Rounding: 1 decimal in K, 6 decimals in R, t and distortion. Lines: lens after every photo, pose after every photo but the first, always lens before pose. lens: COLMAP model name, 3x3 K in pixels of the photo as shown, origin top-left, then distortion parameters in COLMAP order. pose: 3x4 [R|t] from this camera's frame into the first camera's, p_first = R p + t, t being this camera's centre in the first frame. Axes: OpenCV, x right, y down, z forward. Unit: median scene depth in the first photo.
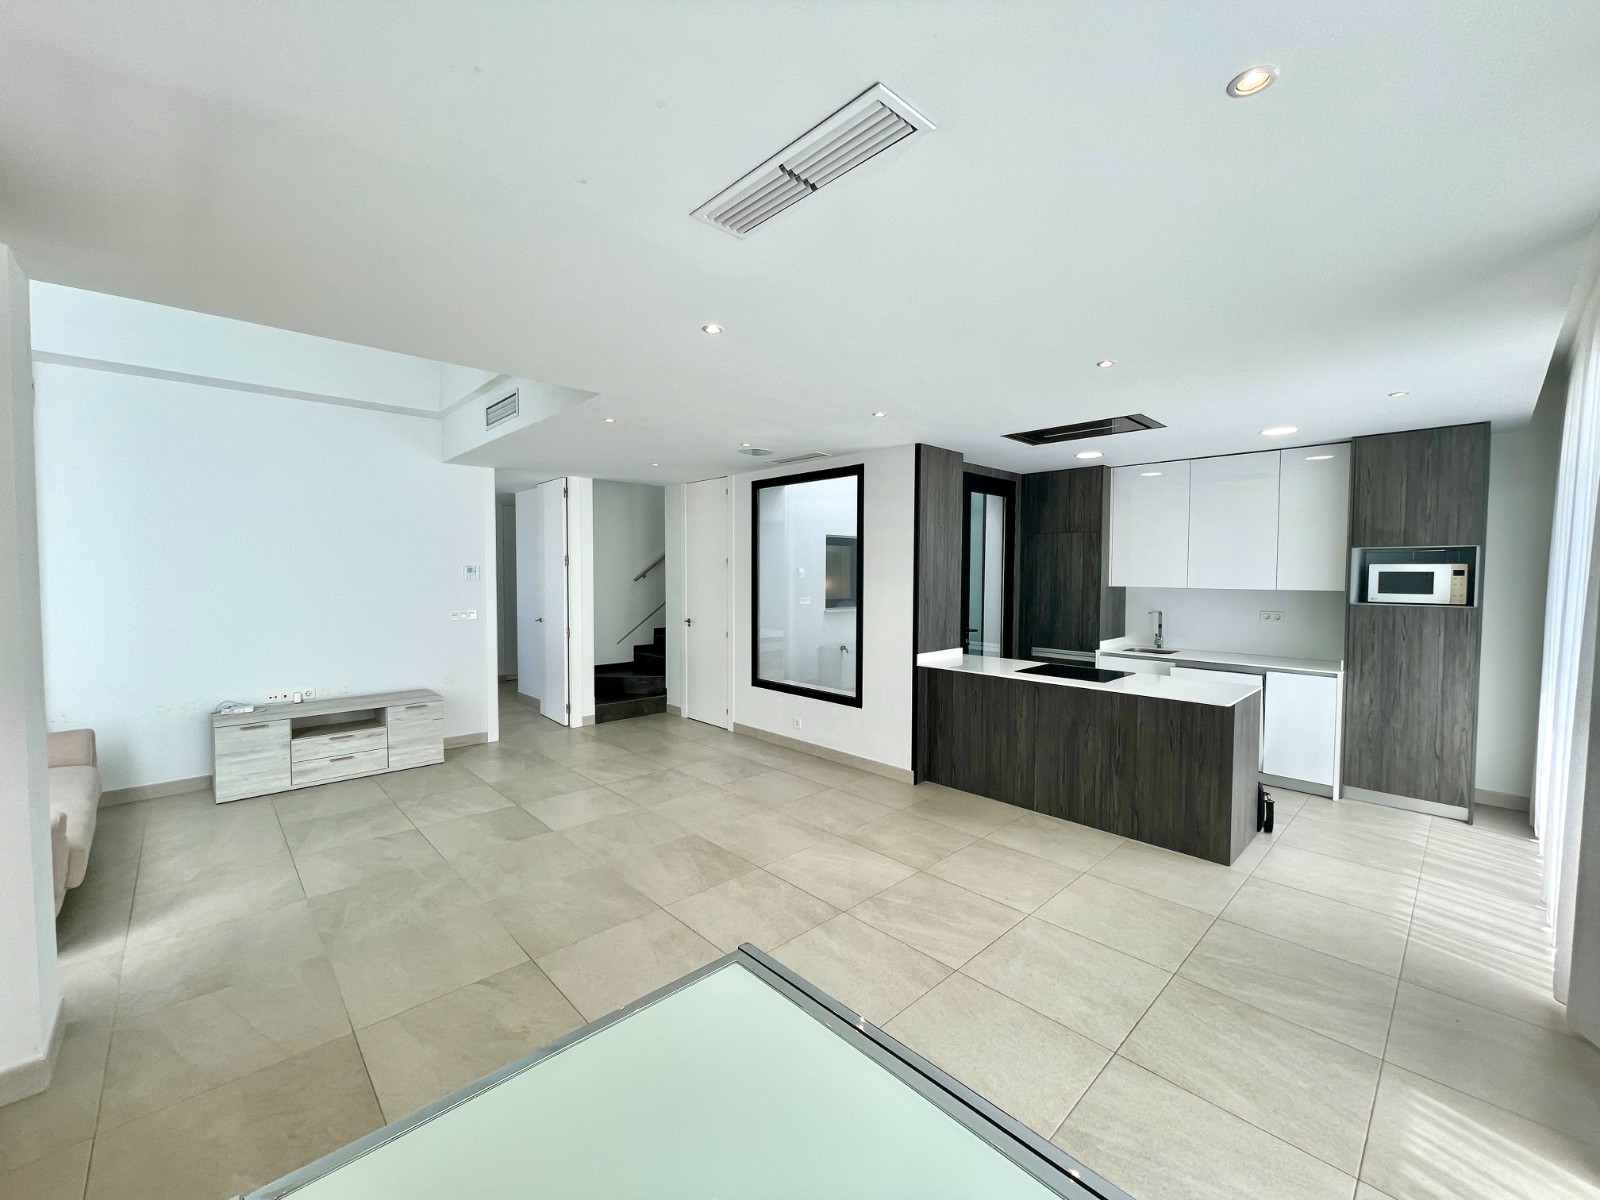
lens RADIAL K [[636.5, 0, 796.0], [0, 636.5, 596.1], [0, 0, 1]] dist [-0.000359, -0.001317]
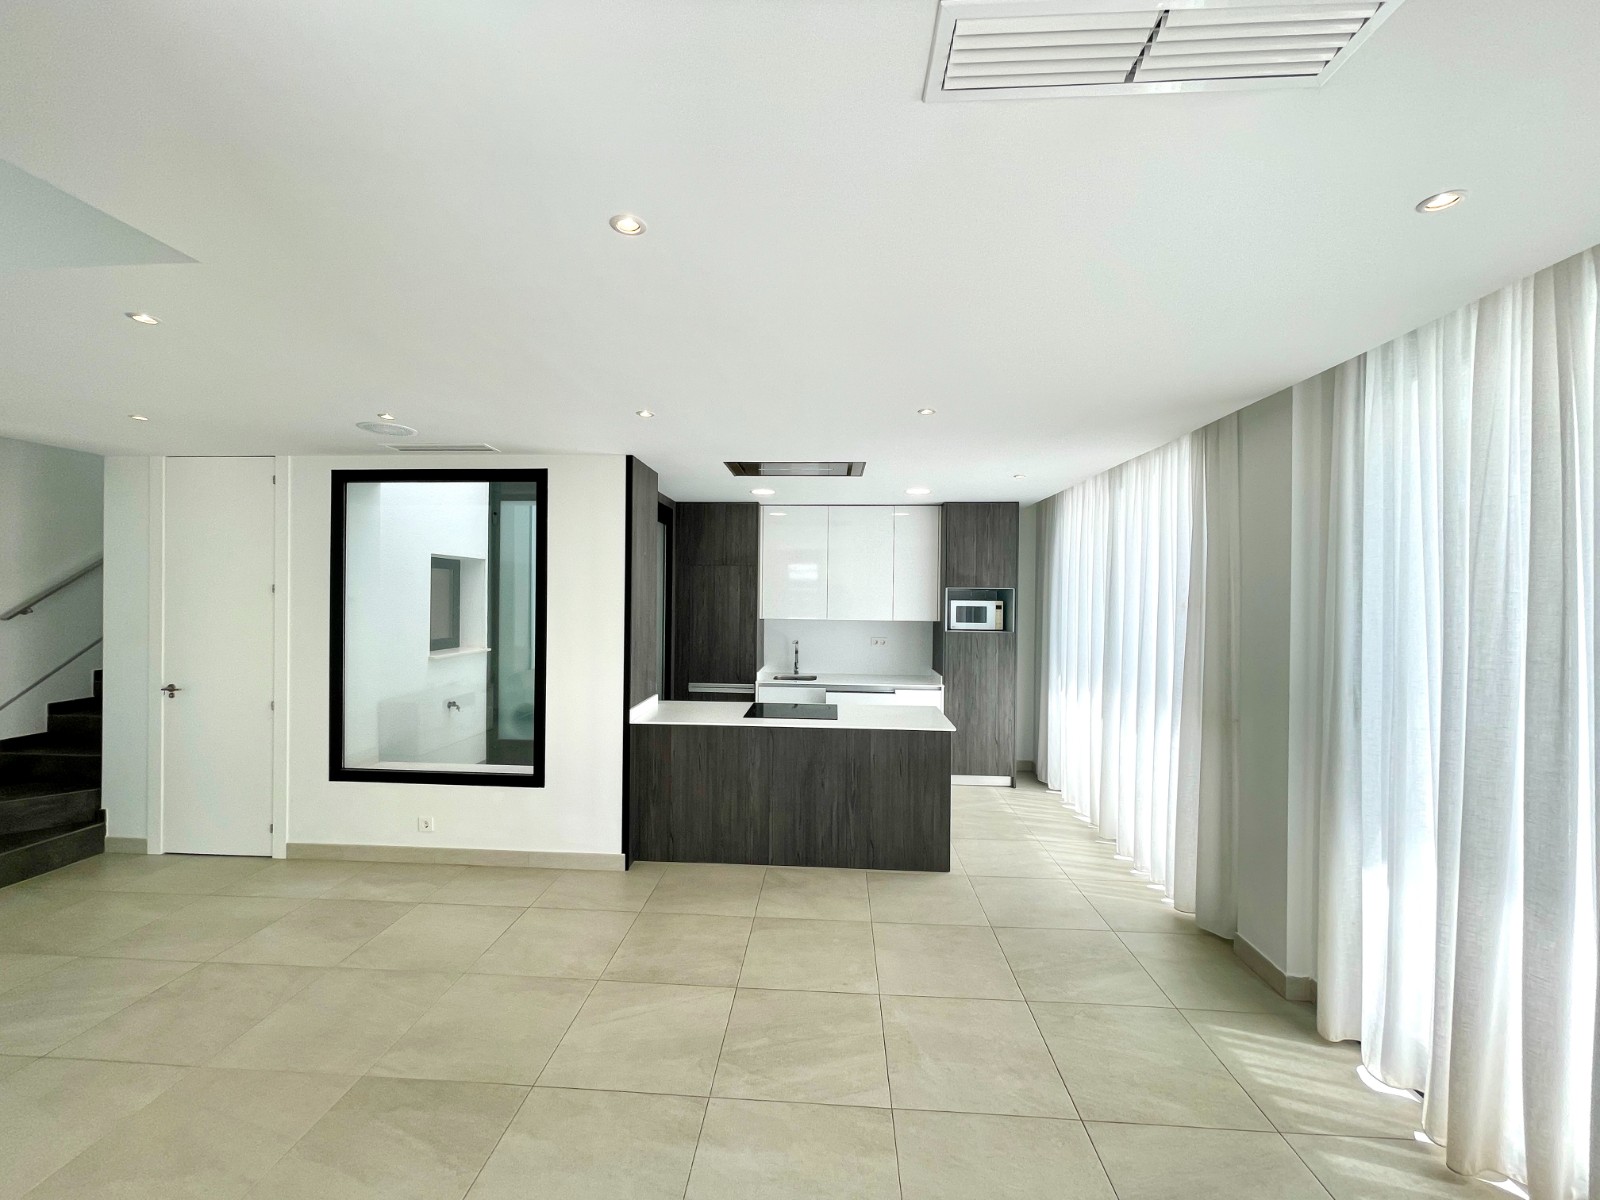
lens RADIAL K [[640.5, 0, 790.5], [0, 640.5, 596.5], [0, 0, 1]] dist [0.000222, 0.000004]
pose [[0.734482, 0.003021, 0.678621, -0.227295], [0.018418, 0.999533, -0.024383, -0.031847], [-0.678378, 0.030408, 0.734084, 0.254499]]
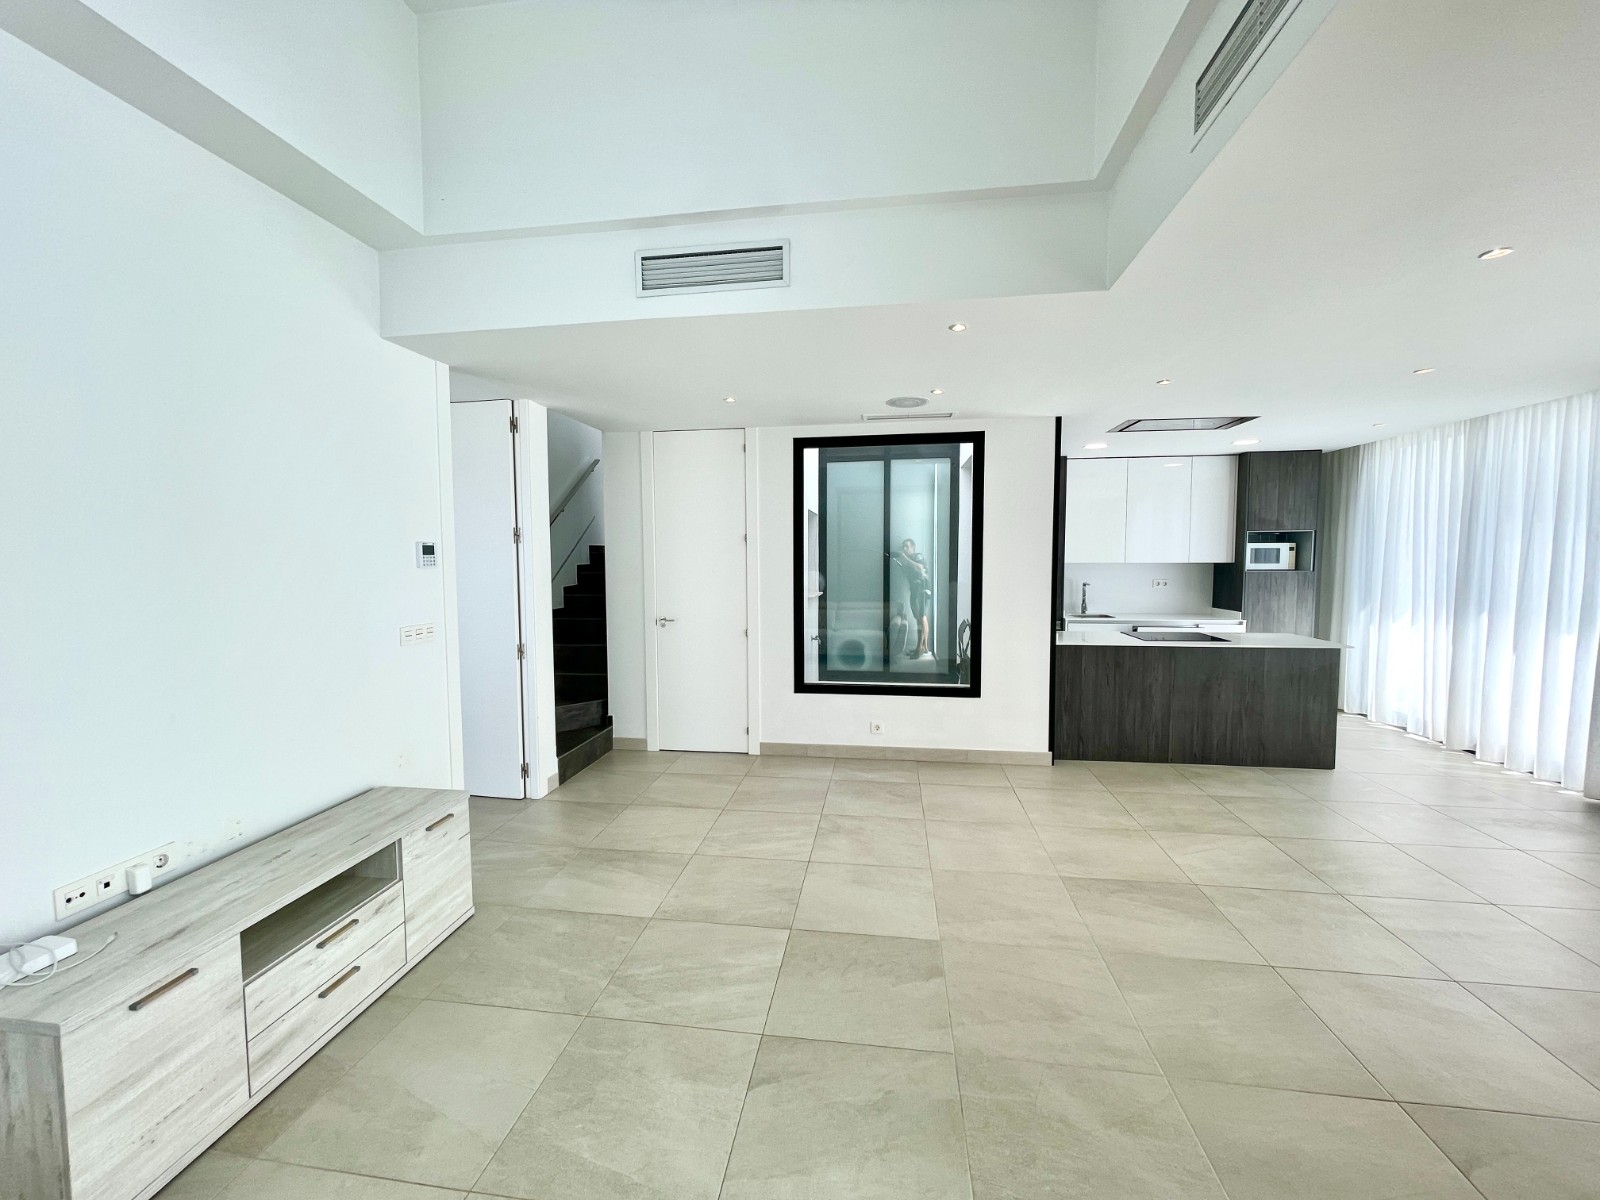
lens RADIAL K [[636.5, 0, 796.0], [0, 636.5, 596.1], [0, 0, 1]] dist [-0.000359, -0.001317]
pose [[0.787850, -0.045733, 0.614167, -0.752919], [0.032433, 0.998936, 0.032780, -0.011117], [-0.615013, -0.005907, 0.788495, 0.488648]]
